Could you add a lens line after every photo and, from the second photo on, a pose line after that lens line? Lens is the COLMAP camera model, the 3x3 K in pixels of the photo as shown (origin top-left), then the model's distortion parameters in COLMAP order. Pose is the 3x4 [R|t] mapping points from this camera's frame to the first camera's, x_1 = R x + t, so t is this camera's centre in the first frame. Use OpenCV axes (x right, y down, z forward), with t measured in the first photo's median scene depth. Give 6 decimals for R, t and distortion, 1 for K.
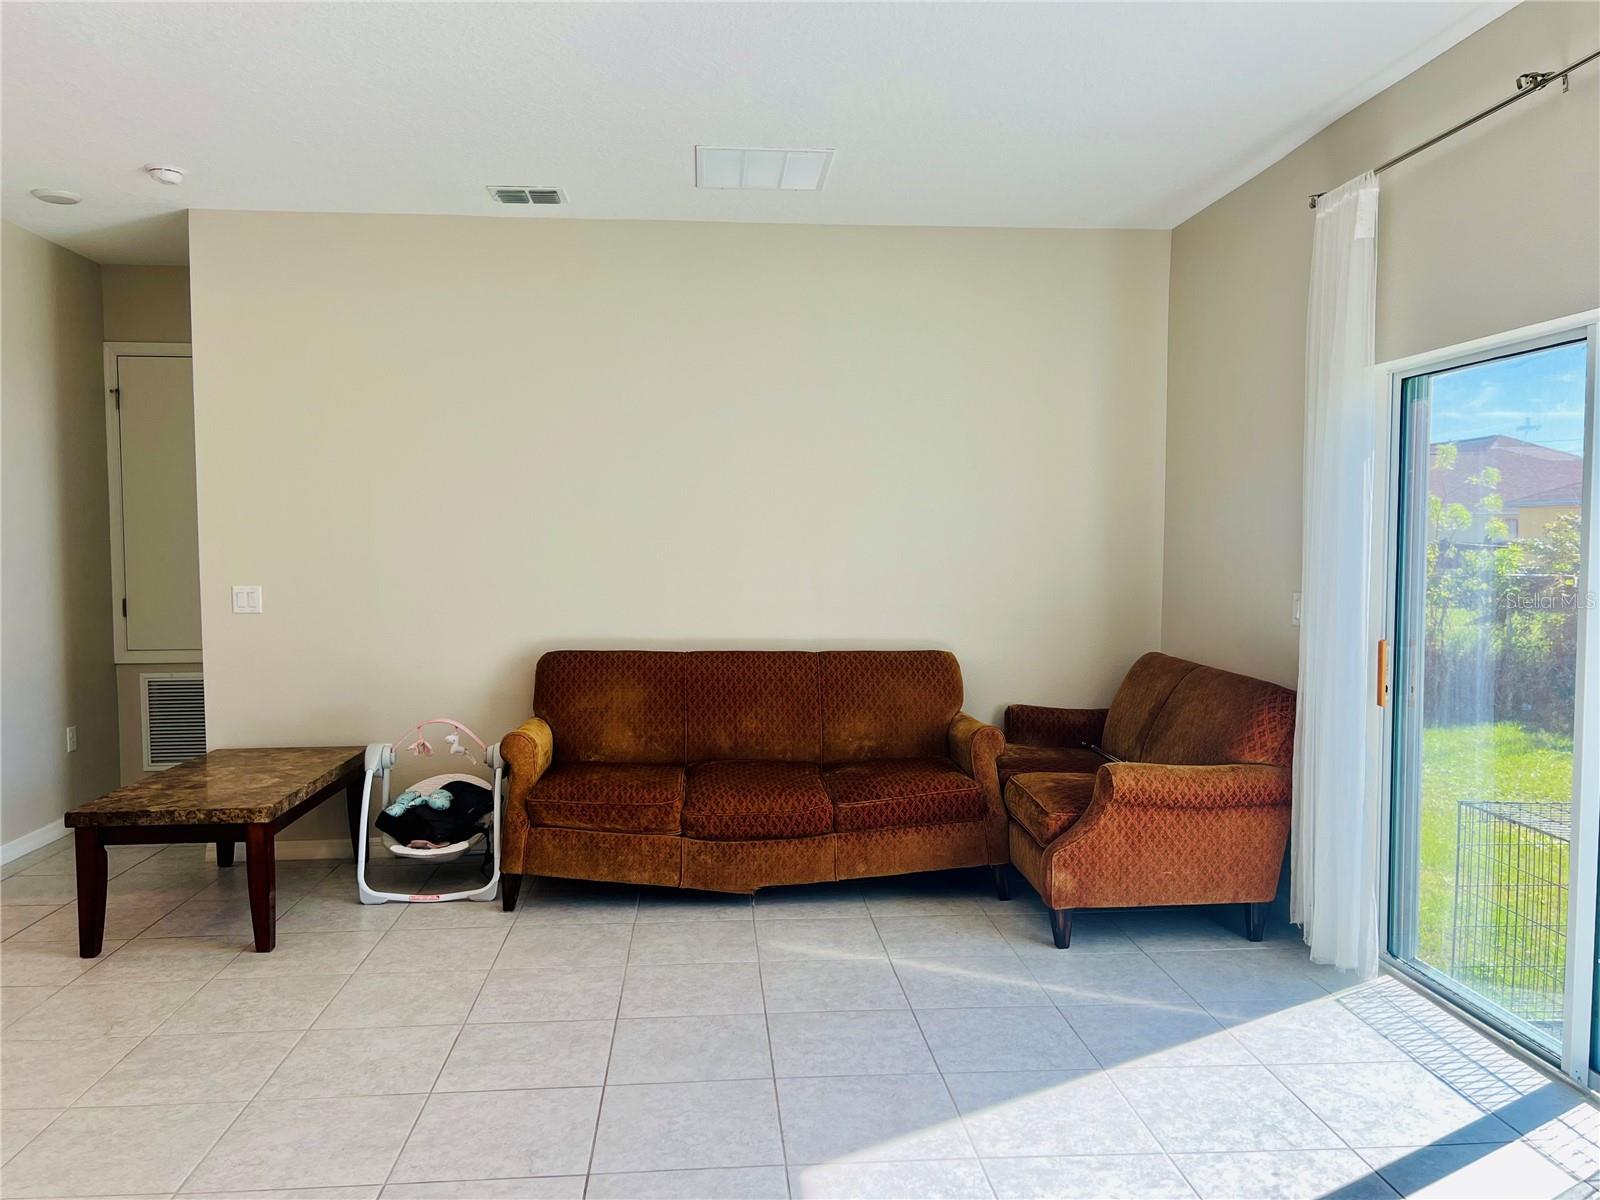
lens RADIAL K [[1193.5, 0, 800.0], [0, 1193.5, 600.0], [0, 0, 1]] dist [0.081399, -0.088103]
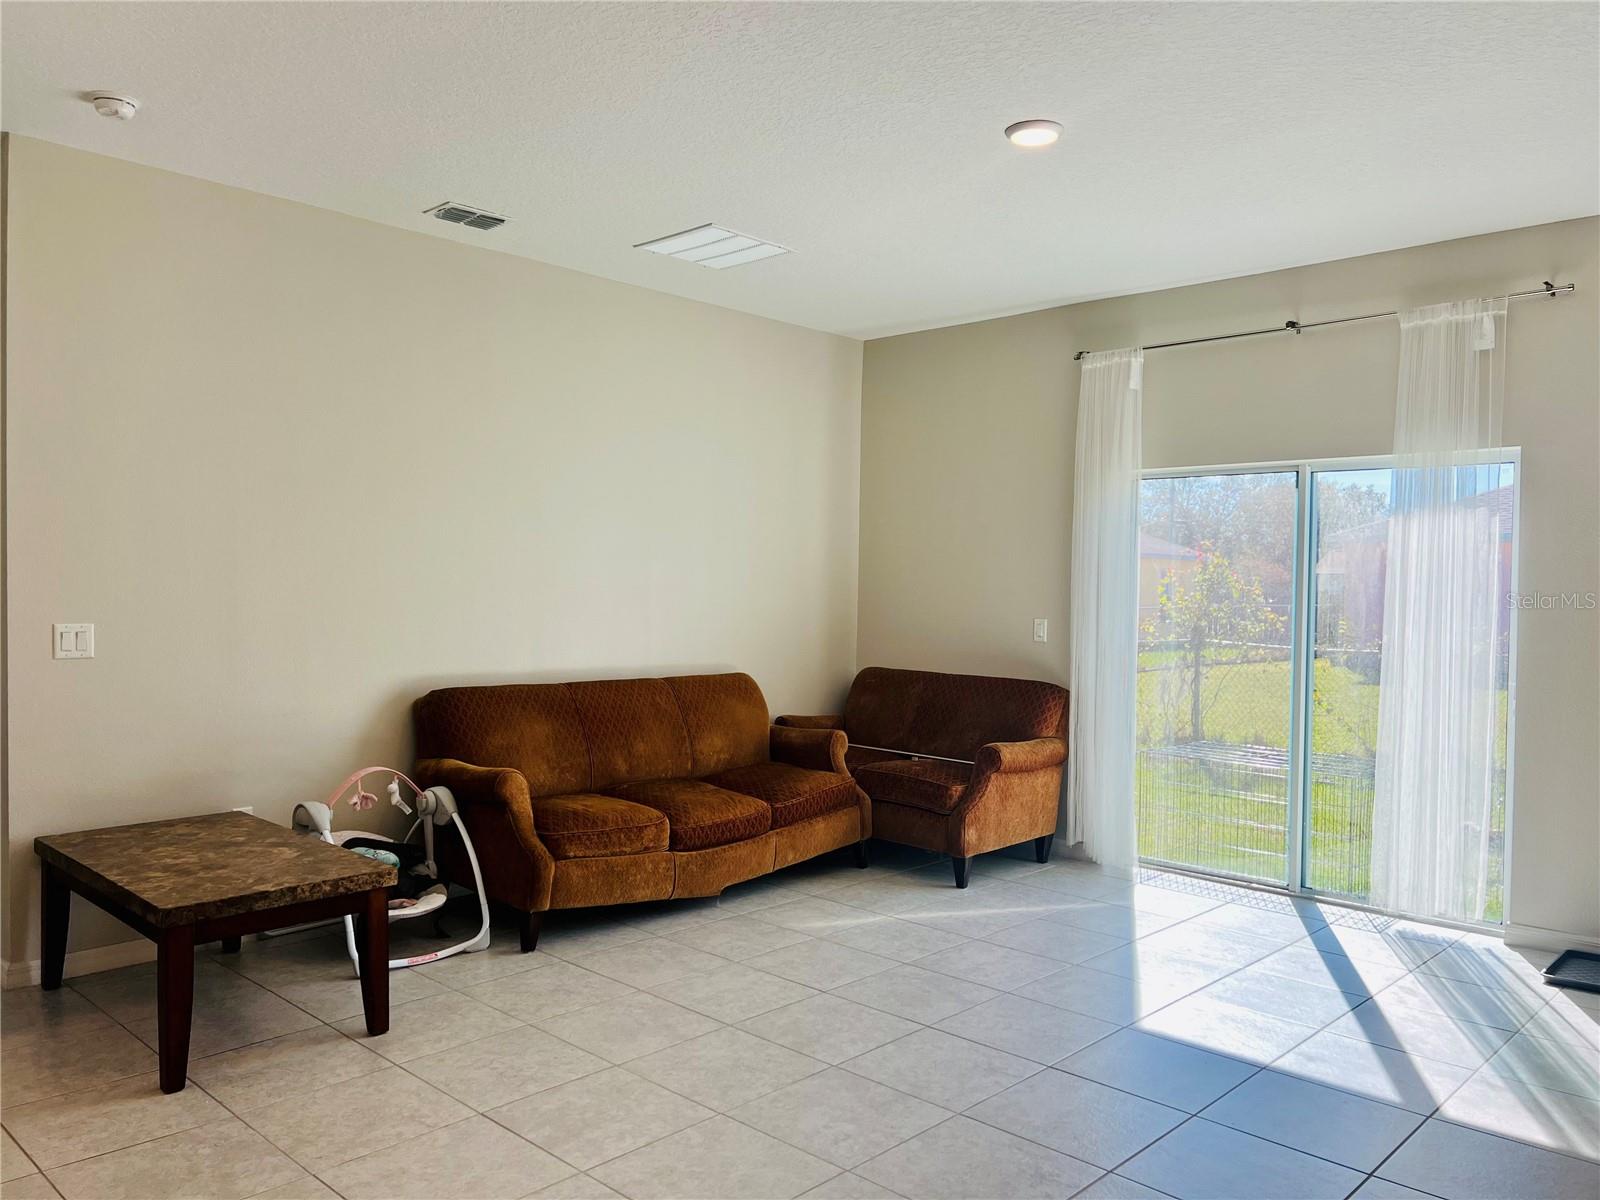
lens RADIAL K [[1193.7, 0, 800.0], [0, 1193.7, 600.0], [0, 0, 1]] dist [0.083512, -0.108580]
pose [[0.746086, 0.001011, 0.665849, -0.790586], [0.018632, 0.999576, -0.022394, -0.000841], [-0.665589, 0.029114, 0.745750, 0.126565]]
